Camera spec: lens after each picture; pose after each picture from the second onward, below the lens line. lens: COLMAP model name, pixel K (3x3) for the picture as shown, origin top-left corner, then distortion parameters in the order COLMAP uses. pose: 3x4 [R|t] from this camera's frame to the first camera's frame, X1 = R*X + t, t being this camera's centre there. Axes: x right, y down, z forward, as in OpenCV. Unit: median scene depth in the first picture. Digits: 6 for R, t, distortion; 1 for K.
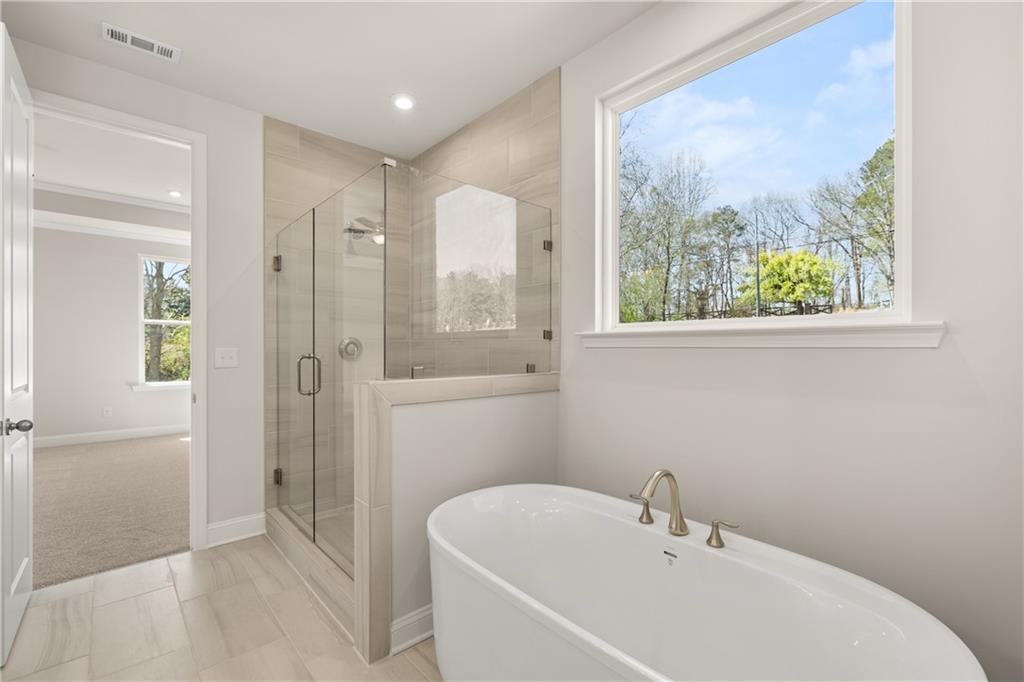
lens RADIAL K [[444.1, 0, 511.3], [0, 444.1, 350.2], [0, 0, 1]] dist [-0.003169, -0.000819]
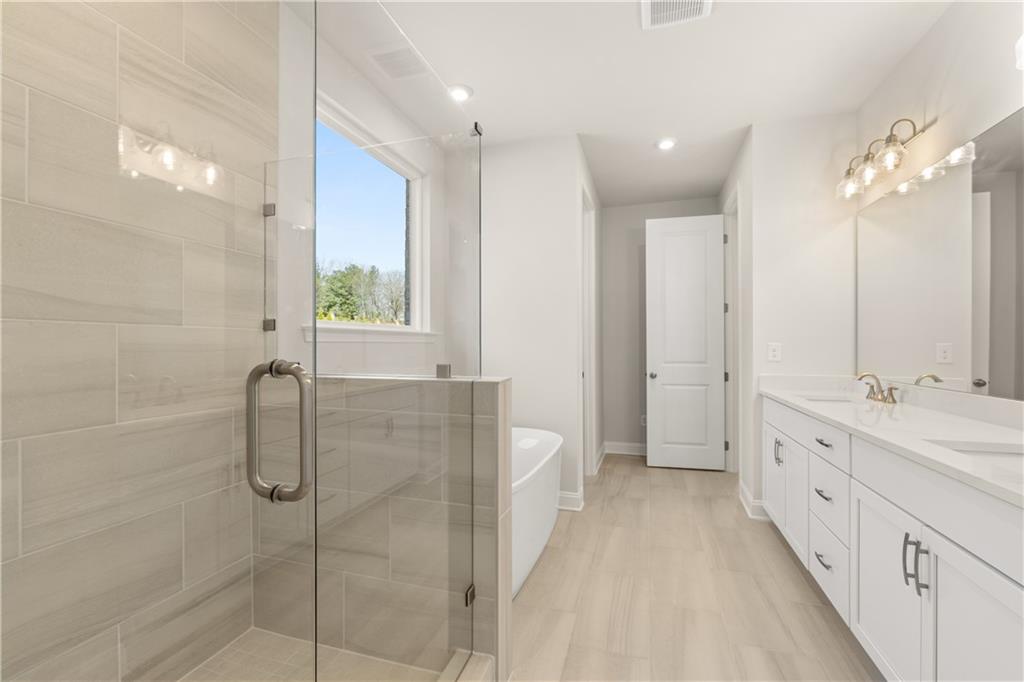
lens RADIAL K [[442.3, 0, 513.6], [0, 442.3, 342.2], [0, 0, 1]] dist [-0.002124, -0.000217]
pose [[-0.519504, 0.005820, 0.854448, -0.706251], [0.006815, 0.999973, -0.002668, 0.000269], [-0.854441, 0.004437, -0.519530, 0.921869]]
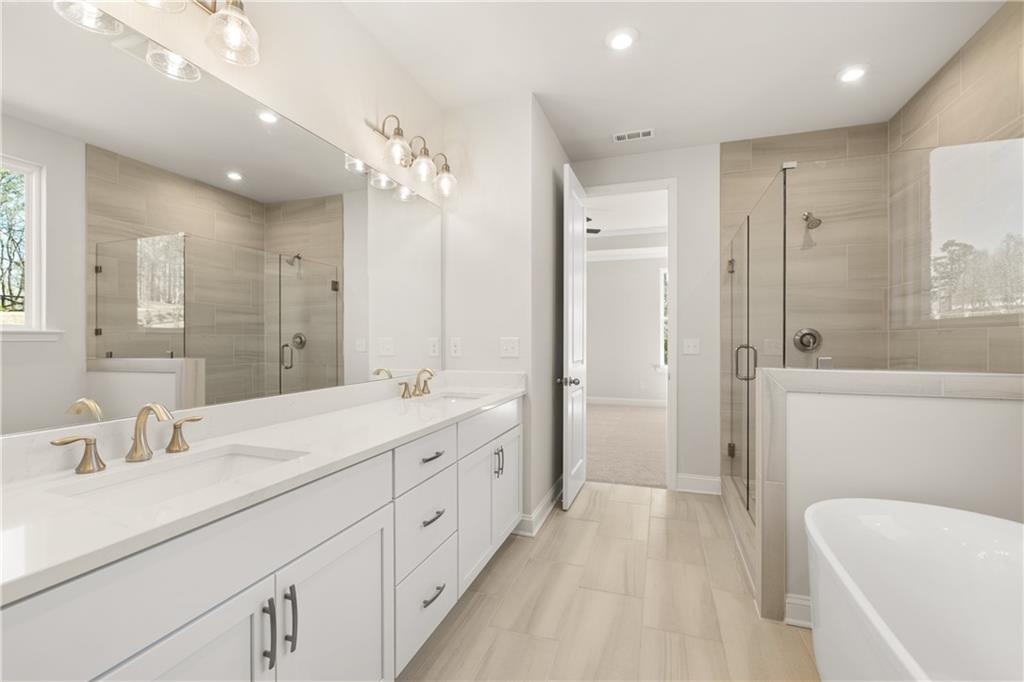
lens RADIAL K [[442.3, 0, 513.6], [0, 442.3, 342.2], [0, 0, 1]] dist [-0.002124, -0.000217]
pose [[0.489501, 0.006339, -0.871980, 0.218057], [-0.006537, 0.999972, 0.003600, 0.003389], [0.871978, 0.003938, 0.489528, -0.067180]]
